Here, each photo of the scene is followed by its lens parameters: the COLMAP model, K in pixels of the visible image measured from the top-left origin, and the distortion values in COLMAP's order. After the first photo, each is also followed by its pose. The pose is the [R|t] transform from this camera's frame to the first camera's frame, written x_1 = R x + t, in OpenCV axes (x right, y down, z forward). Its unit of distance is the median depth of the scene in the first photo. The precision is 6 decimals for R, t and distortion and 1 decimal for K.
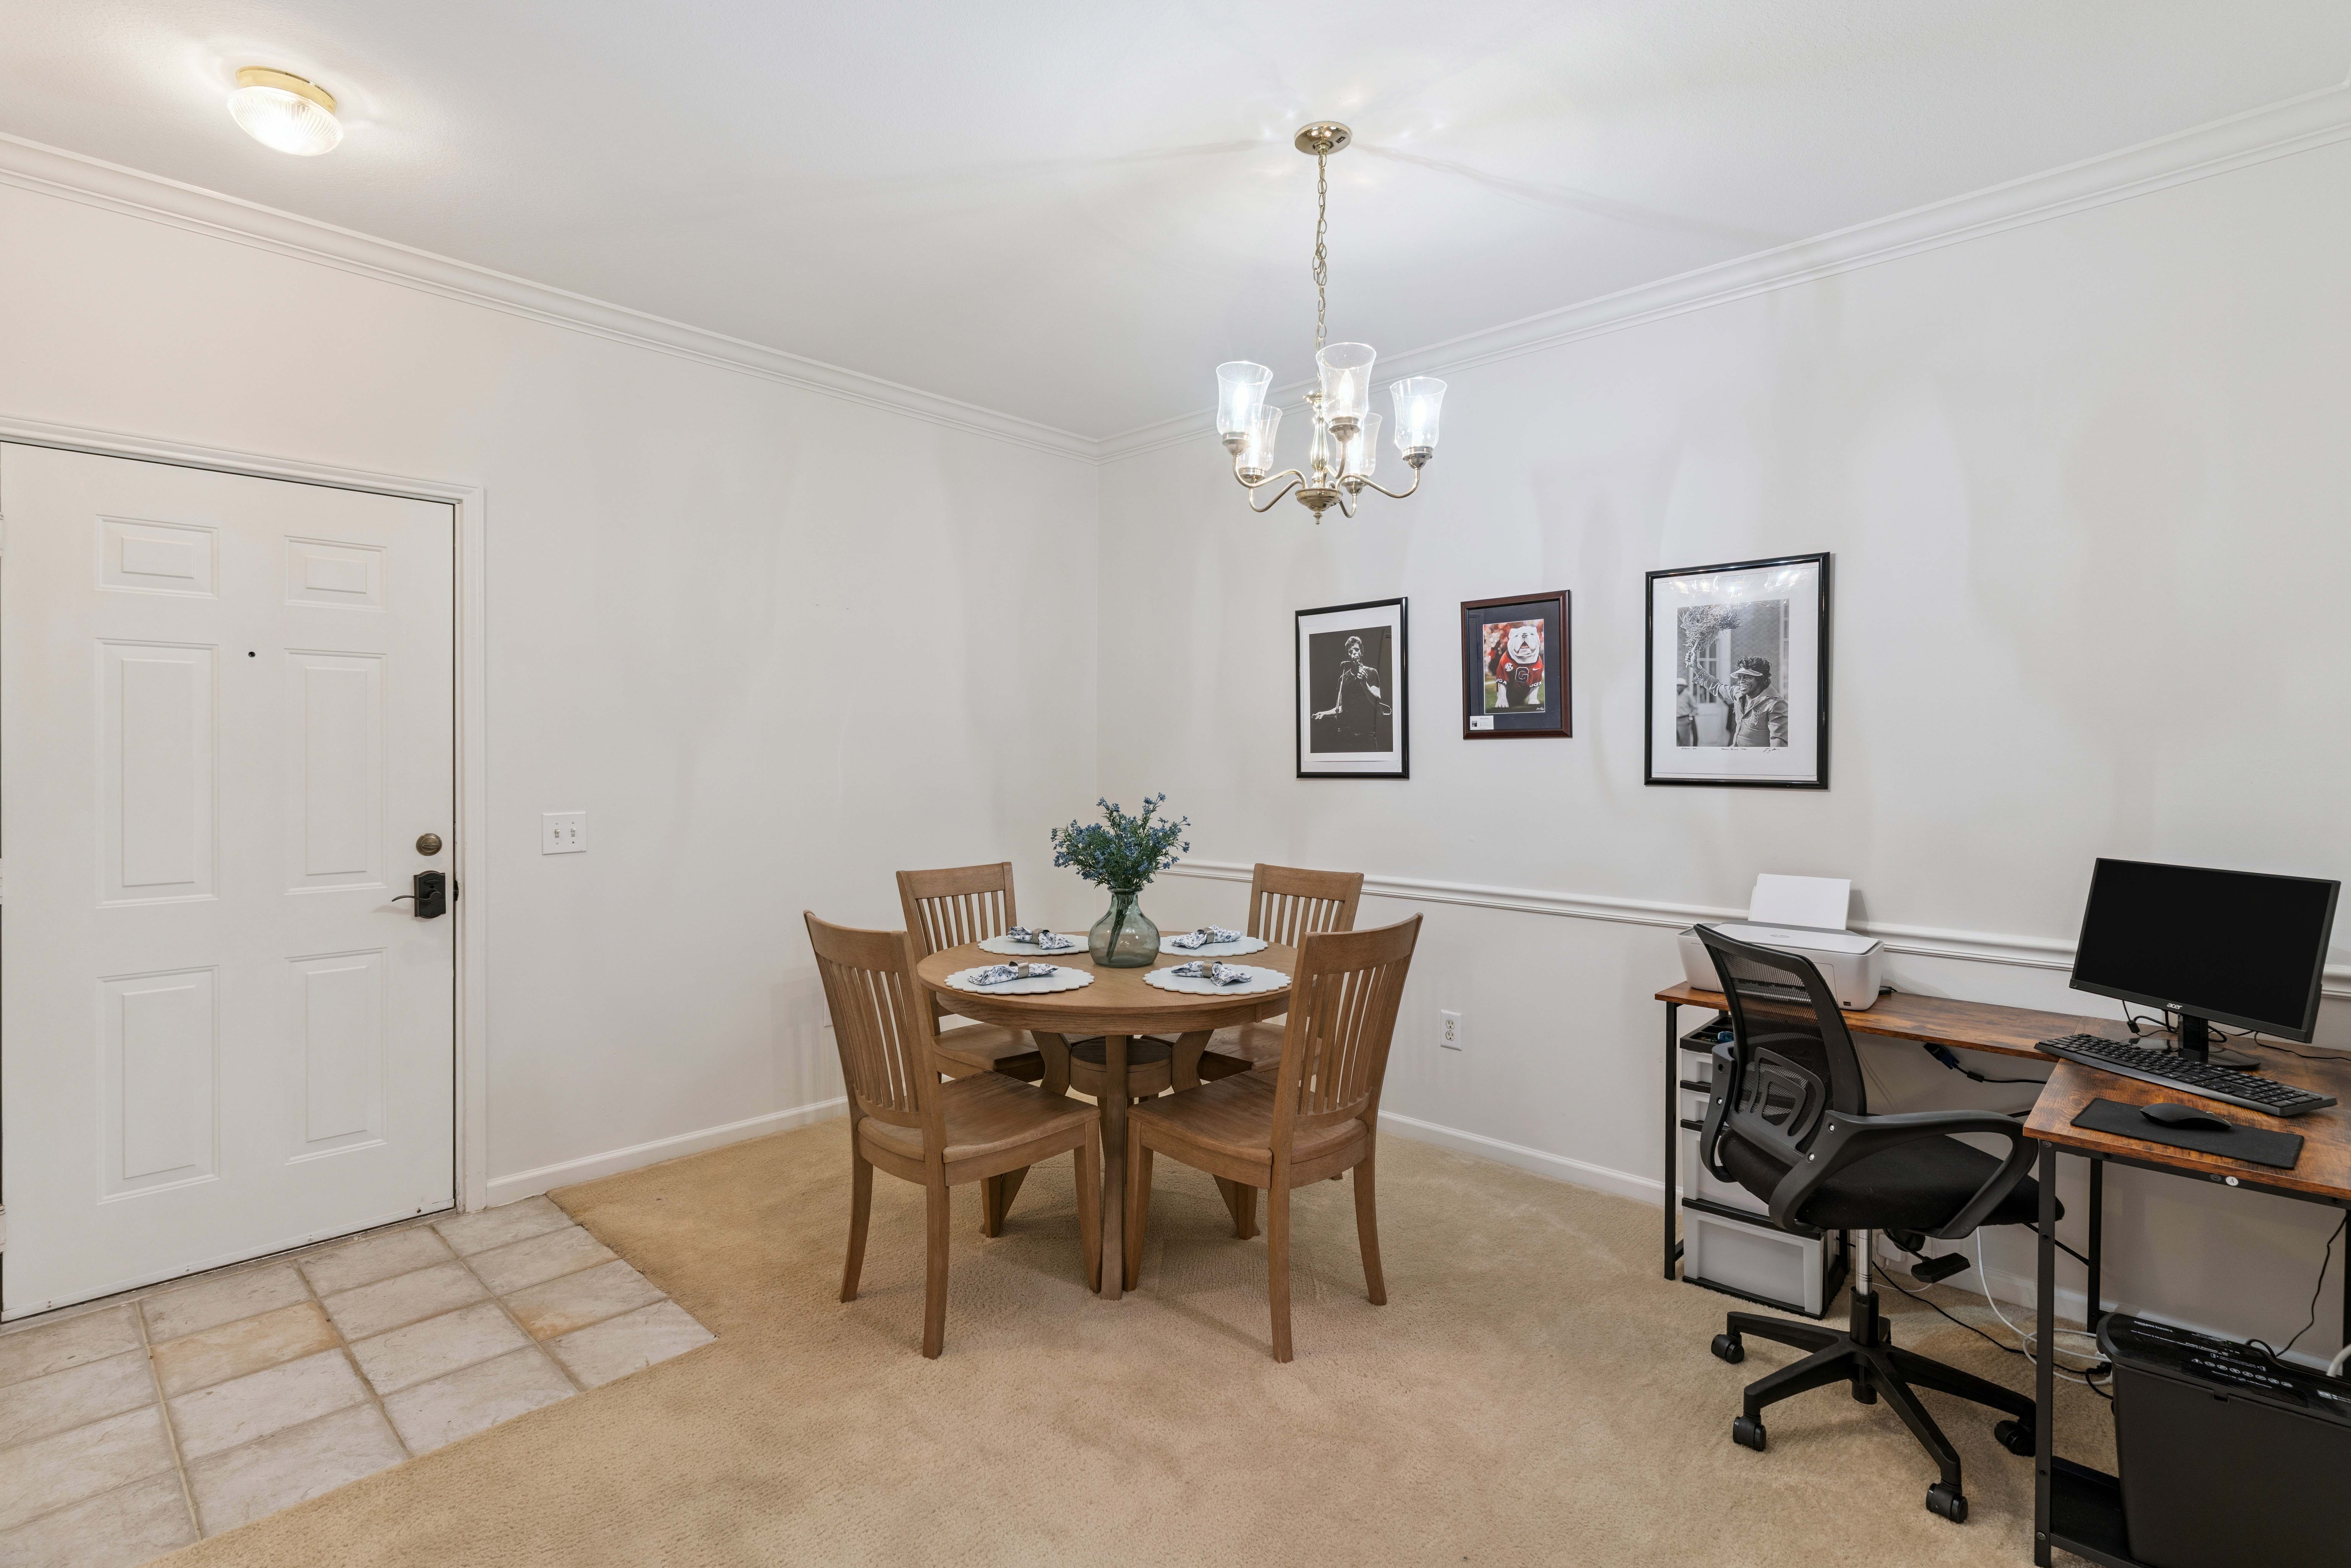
lens RADIAL K [[1127.8, 0, 1186.0], [0, 1127.8, 773.7], [0, 0, 1]] dist [-0.000888, -0.000106]
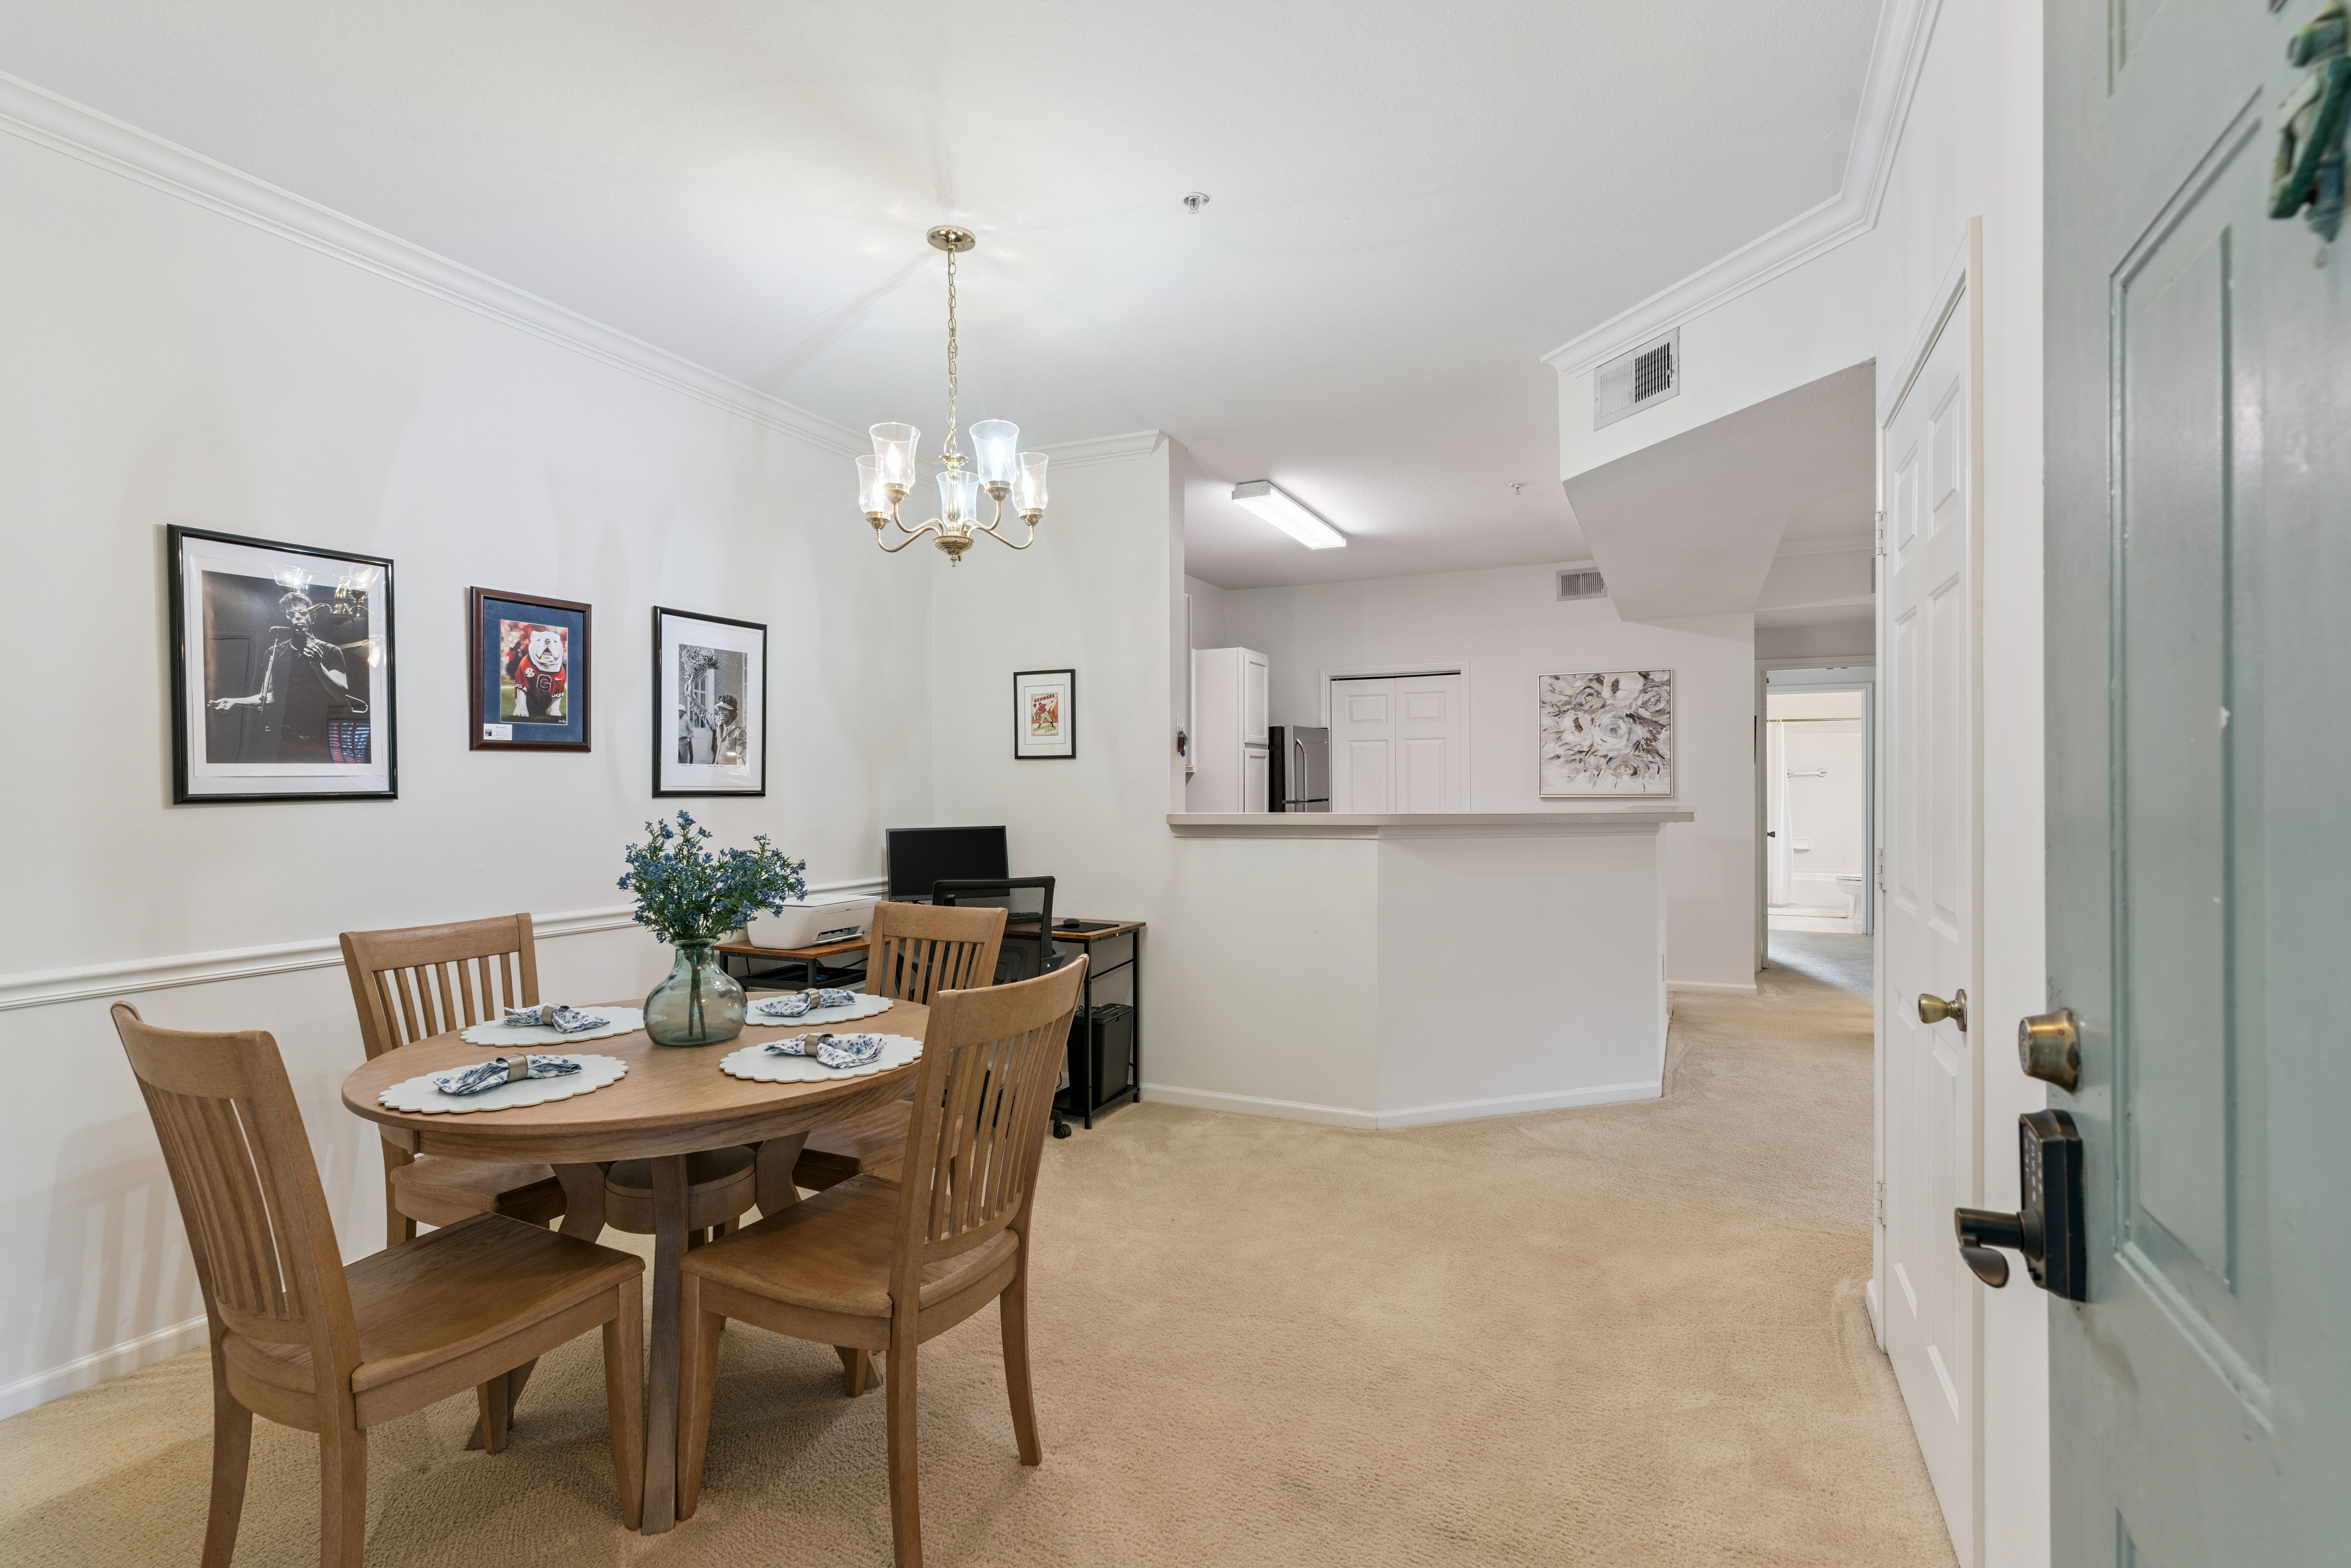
lens RADIAL K [[1127.8, 0, 1186.0], [0, 1127.8, 773.7], [0, 0, 1]] dist [-0.000888, -0.000106]
pose [[-0.331234, 0.004990, 0.943535, -0.752979], [0.015103, 0.999886, 0.000014, -0.005199], [-0.943428, 0.014255, -0.331272, 0.812295]]
